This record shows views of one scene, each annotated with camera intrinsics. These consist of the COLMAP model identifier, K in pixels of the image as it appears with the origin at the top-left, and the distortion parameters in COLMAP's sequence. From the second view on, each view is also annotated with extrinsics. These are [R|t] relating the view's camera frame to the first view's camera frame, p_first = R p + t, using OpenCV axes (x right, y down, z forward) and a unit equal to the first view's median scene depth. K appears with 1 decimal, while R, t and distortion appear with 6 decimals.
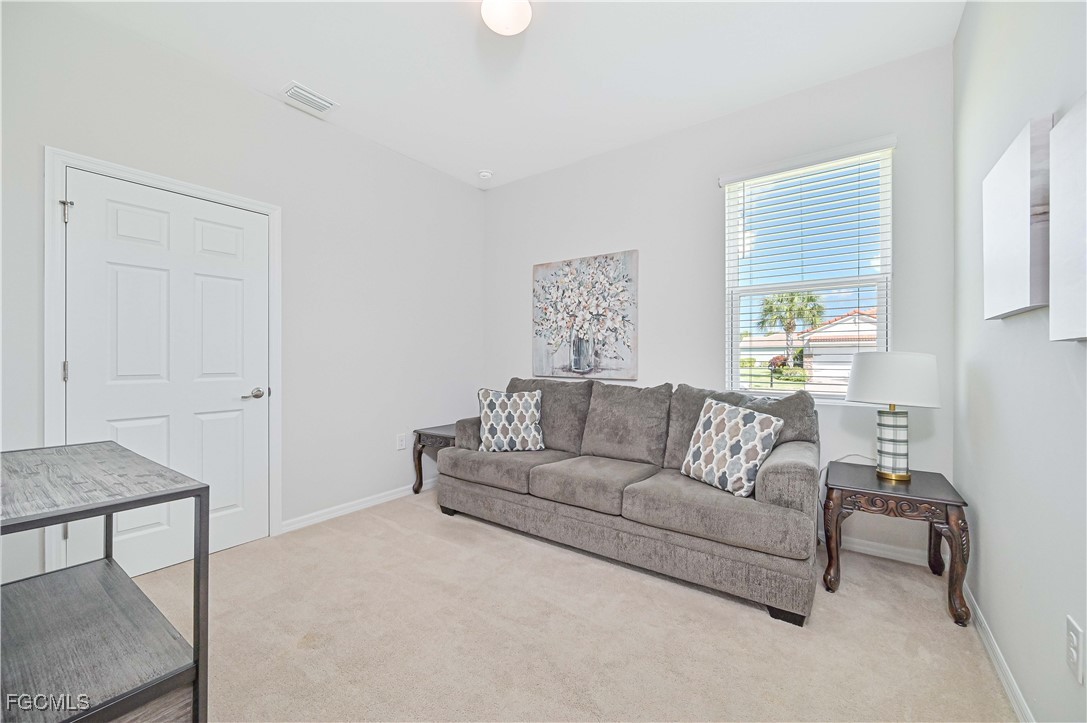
lens RADIAL K [[434.3, 0, 544.2], [0, 434.3, 359.8], [0, 0, 1]] dist [-0.001200, -0.000277]
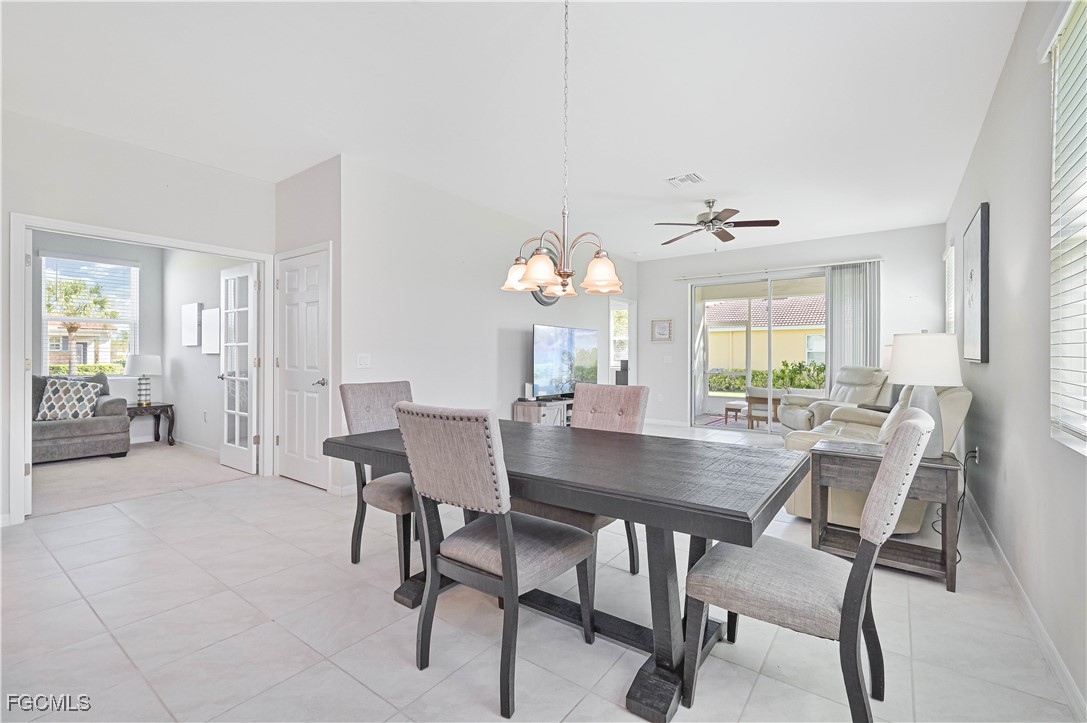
lens RADIAL K [[480.4, 0, 546.1], [0, 480.4, 354.7], [0, 0, 1]] dist [0.002883, -0.000577]
pose [[0.000042, 0.005803, 0.999983, -2.000986], [-0.001234, 0.999982, -0.005803, -0.003907], [-0.999999, -0.001234, 0.000049, -1.337763]]
